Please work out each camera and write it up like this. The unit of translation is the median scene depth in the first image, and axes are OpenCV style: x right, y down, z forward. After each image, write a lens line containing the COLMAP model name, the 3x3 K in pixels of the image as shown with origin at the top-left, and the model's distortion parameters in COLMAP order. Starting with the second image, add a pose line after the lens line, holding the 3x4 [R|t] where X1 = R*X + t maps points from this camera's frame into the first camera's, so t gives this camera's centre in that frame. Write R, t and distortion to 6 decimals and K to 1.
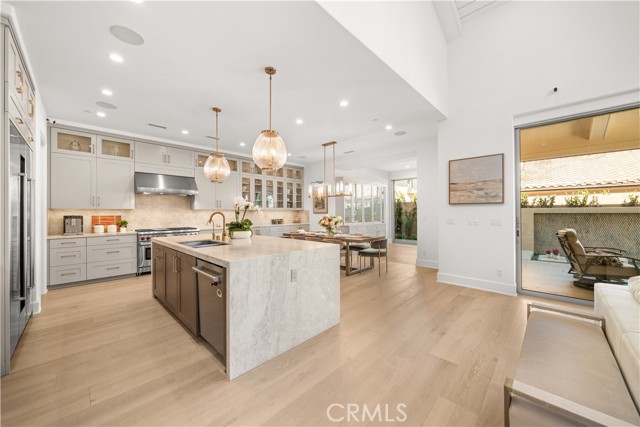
lens RADIAL K [[239.4, 0, 318.7], [0, 239.4, 211.4], [0, 0, 1]] dist [-0.000805, -0.000099]
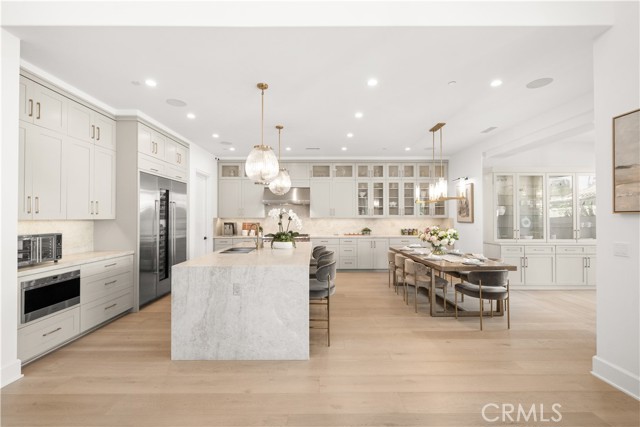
lens RADIAL K [[276.9, 0, 316.8], [0, 276.9, 213.9], [0, 0, 1]] dist [-0.000595, -0.000051]
pose [[0.701359, -0.004492, -0.712794, 0.430879], [0.000108, 0.999981, -0.006195, -0.019772], [0.712808, 0.004268, 0.701346, 0.184726]]
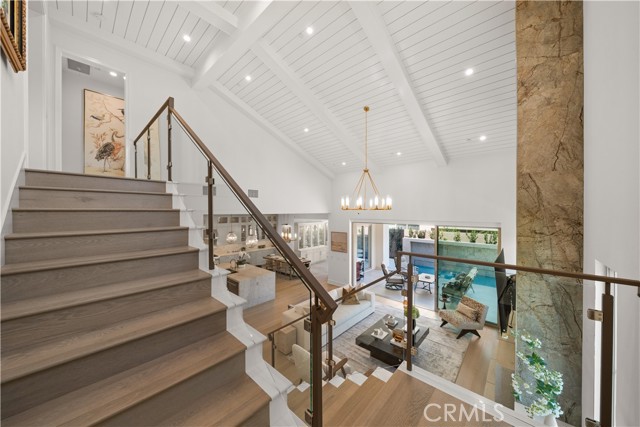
lens RADIAL K [[221.7, 0, 318.7], [0, 221.7, 212.6], [0, 0, 1]] dist [-0.008454, 0.000104]
pose [[0.999412, 0.007416, 0.033479, 0.285914], [-0.007671, 0.999943, 0.007479, -0.340264], [-0.033422, -0.007732, 0.999411, -0.953418]]
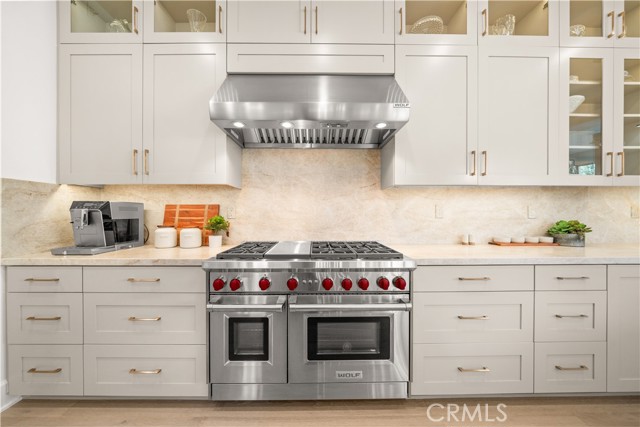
lens RADIAL K [[217.0, 0, 317.1], [0, 217.0, 213.0], [0, 0, 1]] dist [-0.010023, -0.000010]
pose [[0.701999, 0.006762, -0.712146, -0.452418], [-0.001609, 0.999967, 0.007908, 0.028174], [0.712176, -0.004405, 0.701987, 0.855425]]
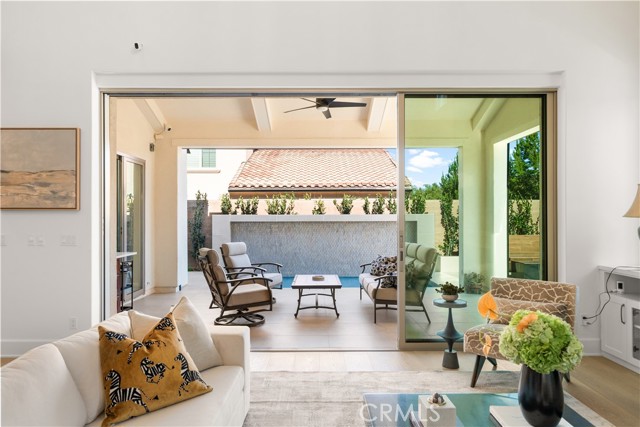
lens RADIAL K [[411.8, 0, 320.0], [0, 411.8, 213.5], [0, 0, 1]] dist [-0.002866, -0.000818]
pose [[0.708365, 0.009750, 0.705779, 0.336625], [-0.004641, 0.999947, -0.009156, -0.011863], [-0.705831, 0.003210, 0.708373, -0.138181]]
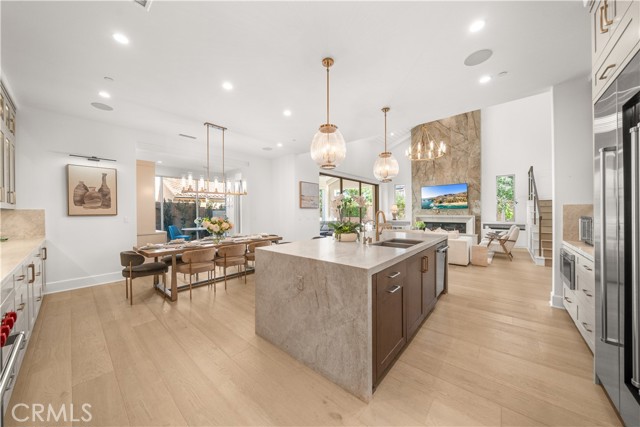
lens RADIAL K [[217.0, 0, 317.1], [0, 217.0, 213.0], [0, 0, 1]] dist [-0.010023, -0.000010]
pose [[-0.058366, 0.001784, 0.998294, -0.780692], [0.004488, 0.999989, -0.001524, 0.006979], [-0.998285, 0.004392, -0.058373, 0.803136]]
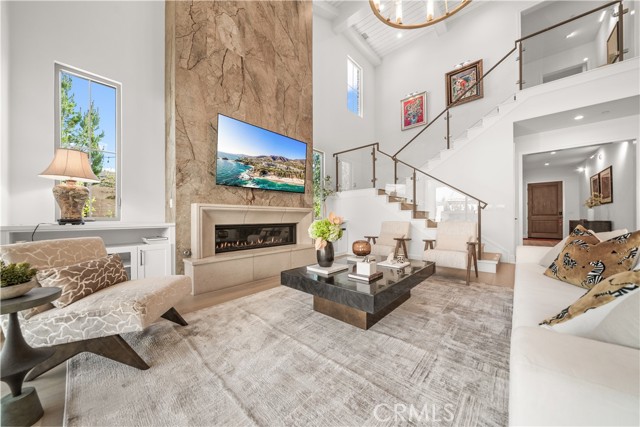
lens RADIAL K [[219.8, 0, 320.2], [0, 219.8, 217.8], [0, 0, 1]] dist [-0.006506, 0.000052]
pose [[-0.999011, 0.008716, -0.043605, 0.741169], [0.008796, 0.999960, -0.001648, 0.066753], [0.043588, -0.002030, -0.999048, 0.411038]]
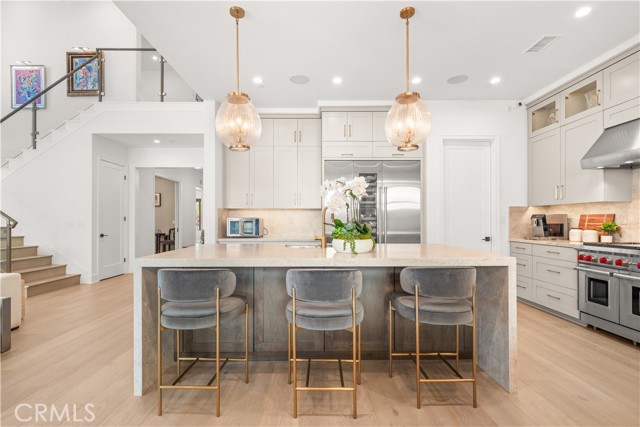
lens RADIAL K [[309.6, 0, 318.8], [0, 309.6, 220.1], [0, 0, 1]] dist [0.001292, 0.000428]
pose [[-0.710625, 0.003534, -0.703562, 0.145190], [0.005444, 0.999985, -0.000477, 0.027651], [0.703550, -0.004169, -0.710634, 1.018185]]
